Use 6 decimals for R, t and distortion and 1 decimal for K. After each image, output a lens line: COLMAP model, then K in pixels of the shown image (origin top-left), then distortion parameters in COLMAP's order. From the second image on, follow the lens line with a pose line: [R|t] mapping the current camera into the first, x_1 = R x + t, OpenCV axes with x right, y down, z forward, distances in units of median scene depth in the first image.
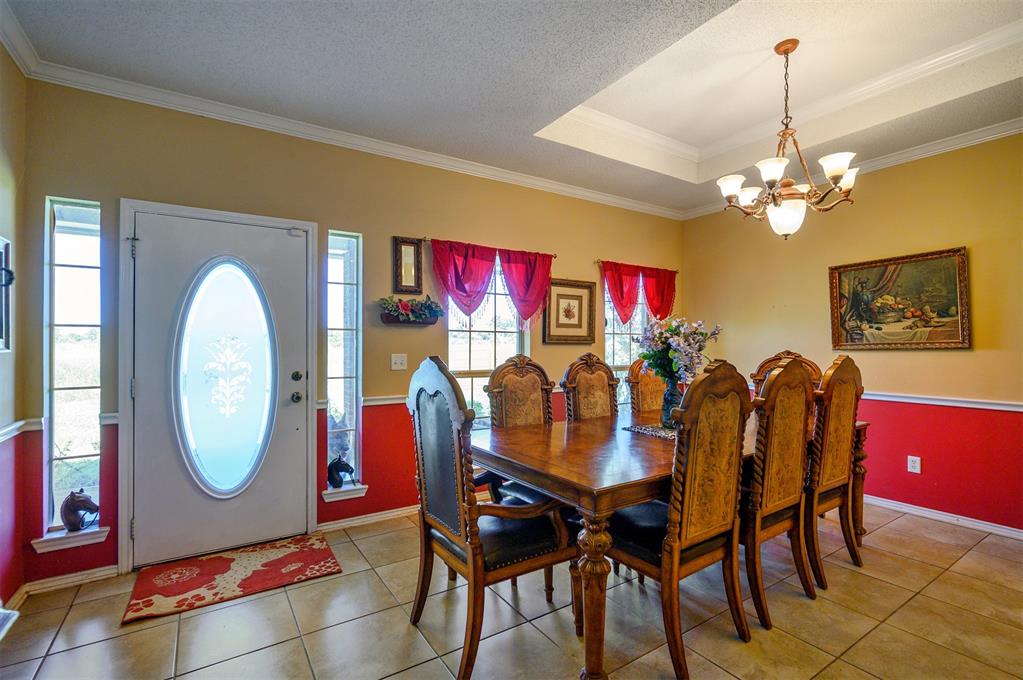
lens RADIAL K [[478.4, 0, 519.6], [0, 478.4, 339.5], [0, 0, 1]] dist [-0.000553, 0.000245]
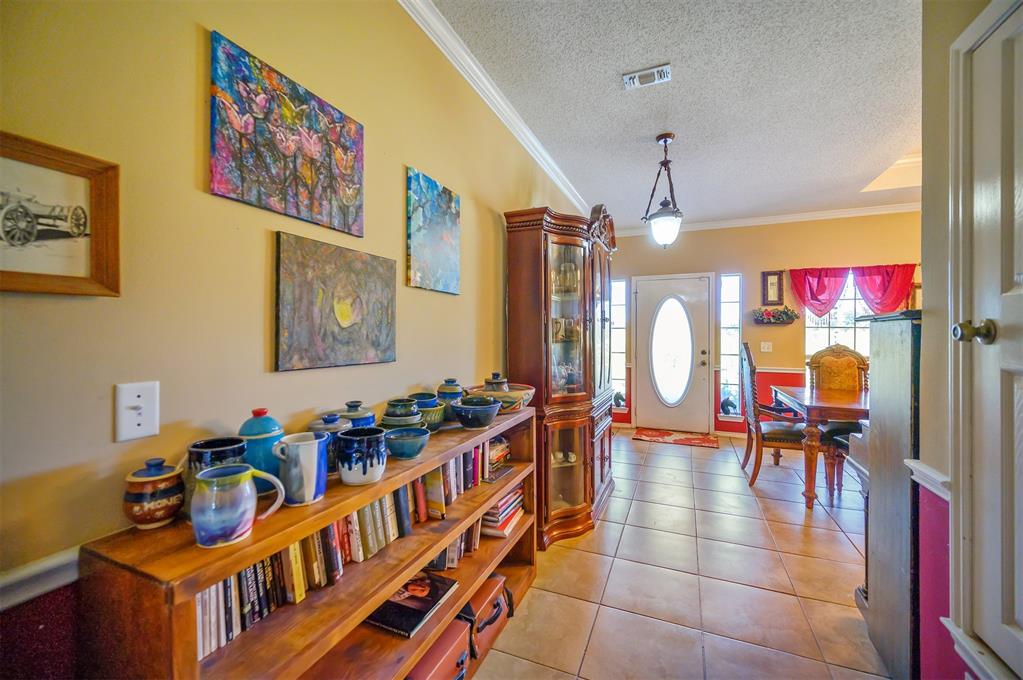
lens RADIAL K [[407.3, 0, 514.2], [0, 407.3, 332.8], [0, 0, 1]] dist [-0.001480, -0.000240]
pose [[0.557211, 0.002454, -0.830367, 0.471170], [0.003598, 0.999979, 0.005370, -0.014036], [0.830363, -0.005979, 0.557190, -0.554956]]
